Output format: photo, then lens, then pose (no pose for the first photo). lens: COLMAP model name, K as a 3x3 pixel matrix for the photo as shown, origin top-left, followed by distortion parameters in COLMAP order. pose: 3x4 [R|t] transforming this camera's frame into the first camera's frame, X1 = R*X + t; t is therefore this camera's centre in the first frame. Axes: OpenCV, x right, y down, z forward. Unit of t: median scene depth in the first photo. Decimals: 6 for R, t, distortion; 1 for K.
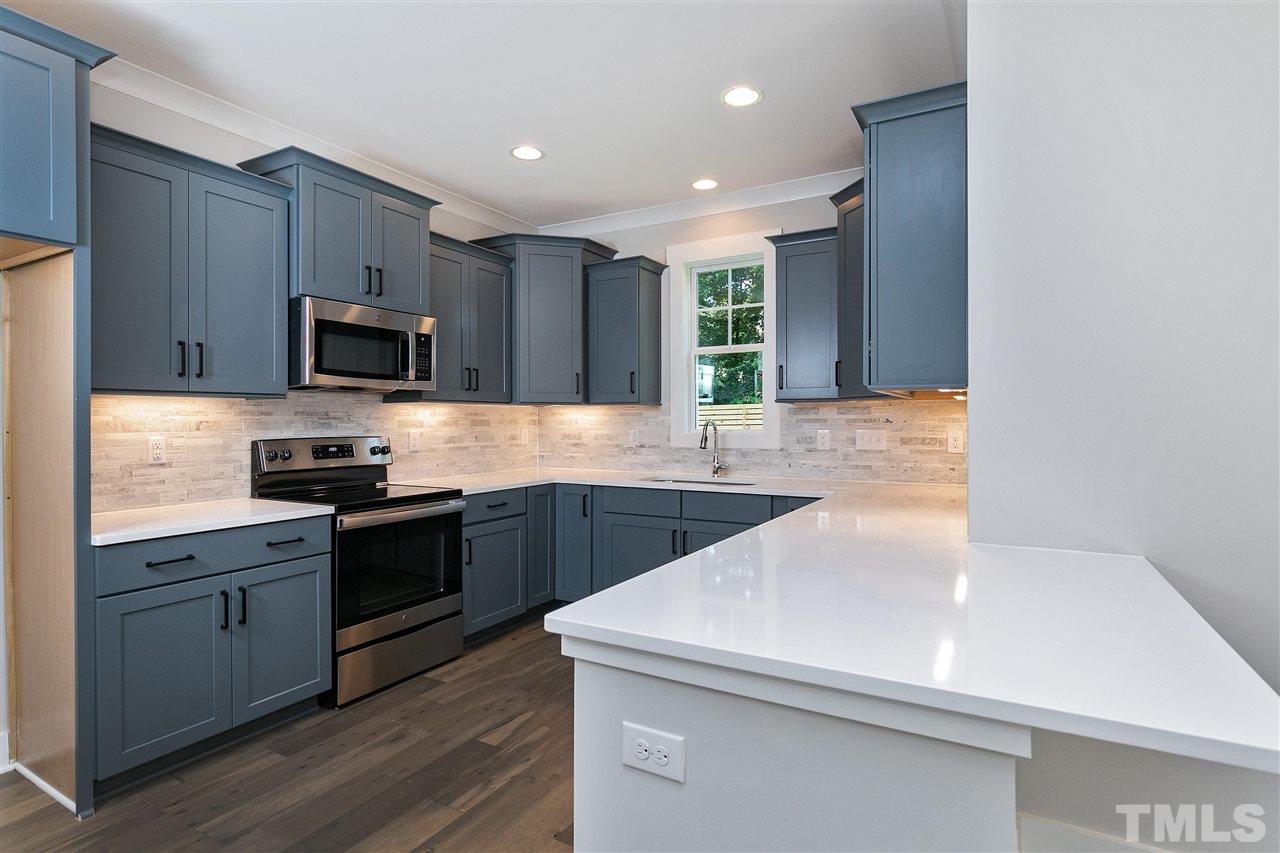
lens RADIAL K [[635.9, 0, 625.7], [0, 635.9, 419.5], [0, 0, 1]] dist [-0.001186, 0.002153]
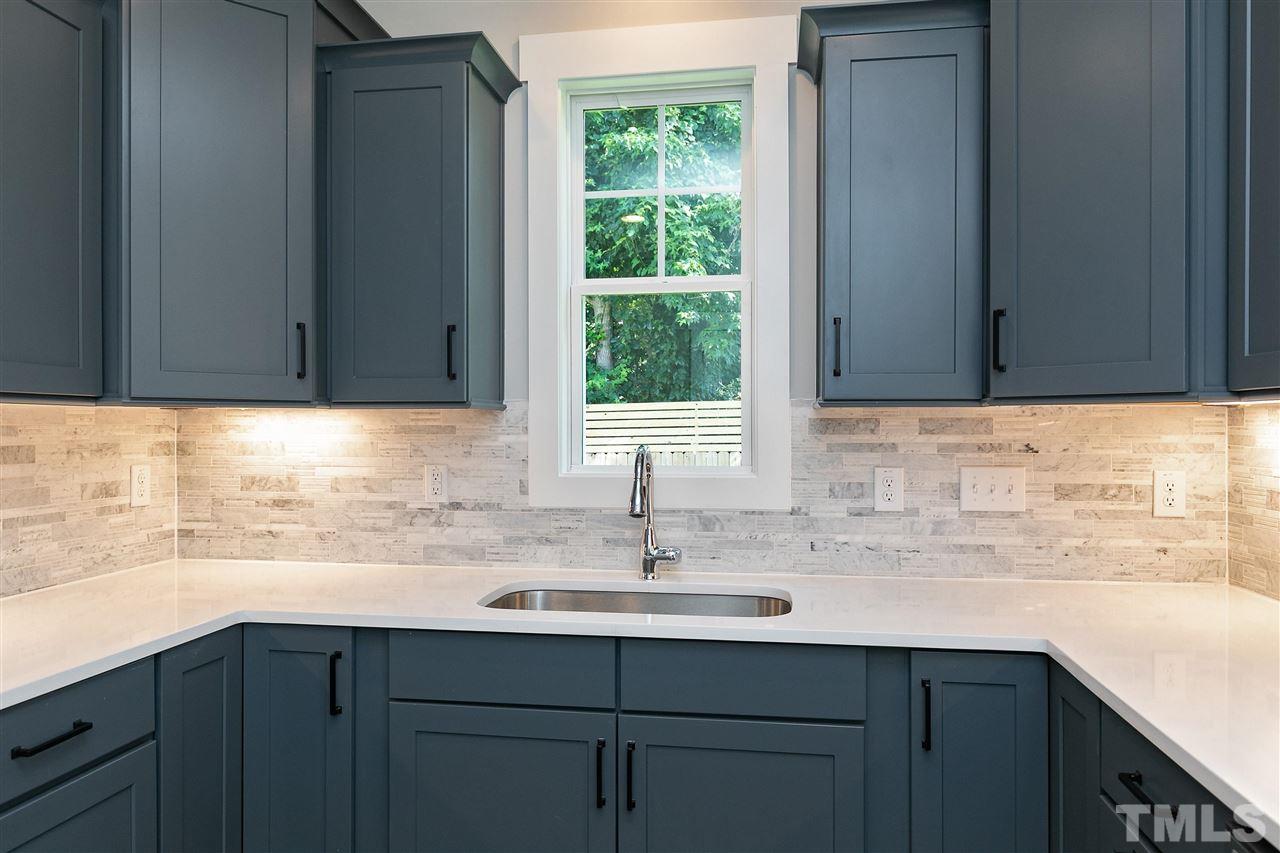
lens RADIAL K [[889.3, 0, 623.7], [0, 889.3, 424.1], [0, 0, 1]] dist [-0.005014, 0.000475]
pose [[0.935924, 0.003015, 0.352189, -0.090060], [-0.002510, 0.999995, -0.001888, -0.013154], [-0.352193, 0.000883, 0.935927, 0.472526]]
